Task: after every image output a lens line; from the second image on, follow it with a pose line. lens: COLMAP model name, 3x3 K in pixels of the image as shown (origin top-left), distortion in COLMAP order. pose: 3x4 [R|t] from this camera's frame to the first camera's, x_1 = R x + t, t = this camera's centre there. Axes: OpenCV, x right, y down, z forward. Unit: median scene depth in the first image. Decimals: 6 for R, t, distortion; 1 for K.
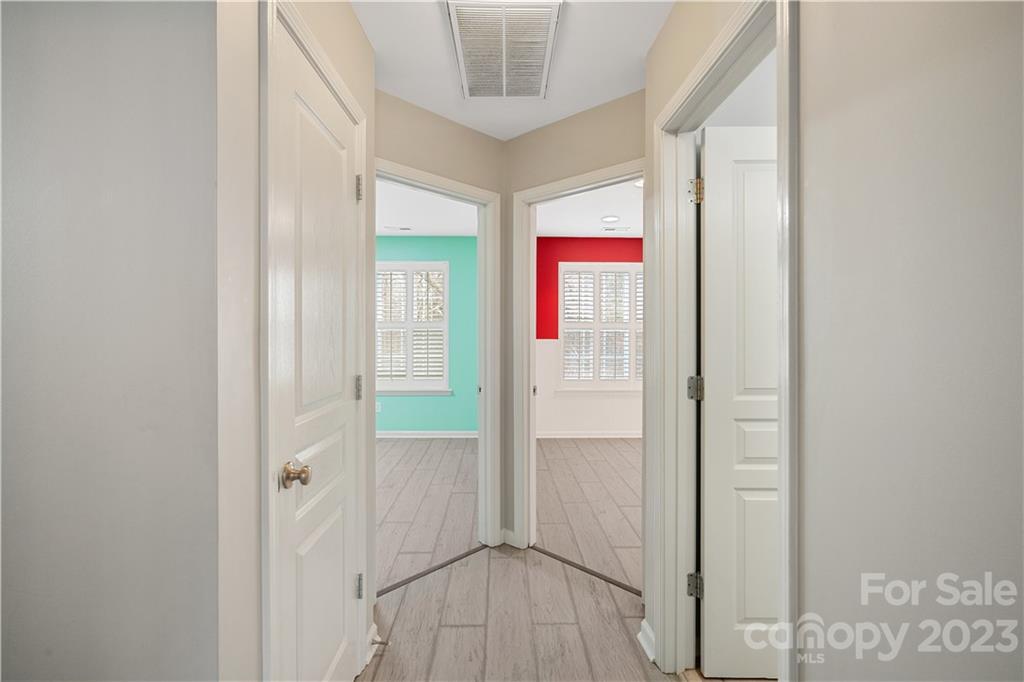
lens RADIAL K [[471.6, 0, 511.2], [0, 471.6, 335.7], [0, 0, 1]] dist [0.002861, 0.000705]
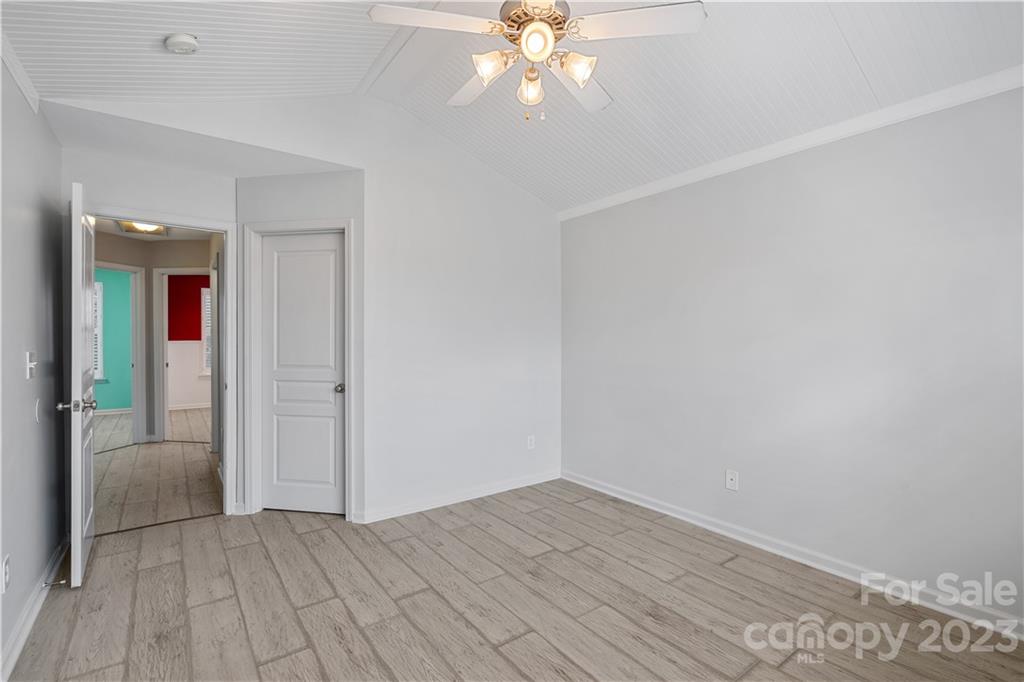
lens RADIAL K [[471.6, 0, 506.6], [0, 471.6, 341.3], [0, 0, 1]] dist [0.002861, 0.000705]
pose [[0.808837, -0.005921, 0.588002, 0.036862], [0.004175, 0.999982, 0.004326, 0.011358], [-0.588017, -0.001044, 0.808848, -1.546157]]
